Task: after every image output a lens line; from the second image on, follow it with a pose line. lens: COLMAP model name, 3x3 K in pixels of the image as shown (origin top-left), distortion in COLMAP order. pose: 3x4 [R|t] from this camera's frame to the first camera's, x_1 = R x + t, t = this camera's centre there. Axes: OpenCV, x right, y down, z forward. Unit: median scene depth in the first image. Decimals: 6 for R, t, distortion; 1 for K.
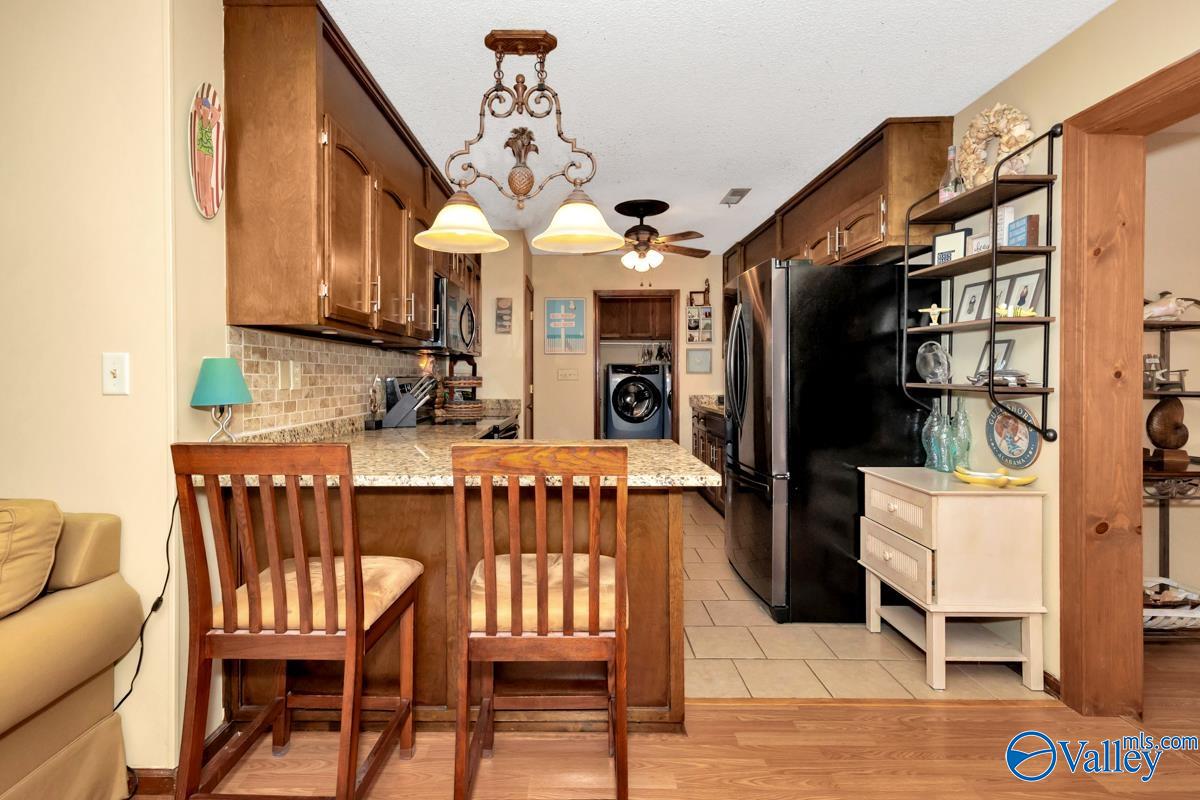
lens RADIAL K [[547.8, 0, 596.0], [0, 547.8, 388.9], [0, 0, 1]] dist [0.003266, 0.000397]
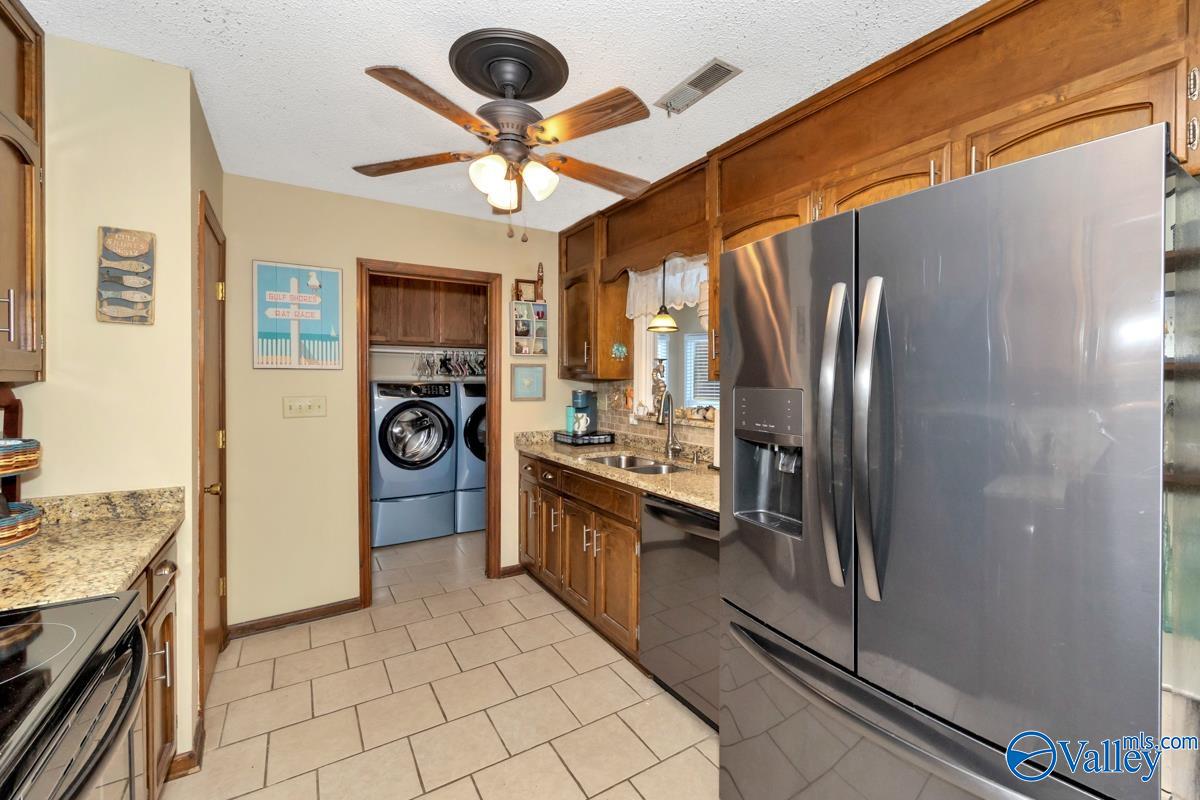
lens RADIAL K [[488.6, 0, 597.9], [0, 488.6, 387.3], [0, 0, 1]] dist [0.000761, -0.000870]
pose [[0.863756, -0.003924, 0.503895, -0.044839], [0.006759, 0.999970, -0.003800, -0.041804], [-0.503865, 0.006688, 0.863756, 0.433808]]
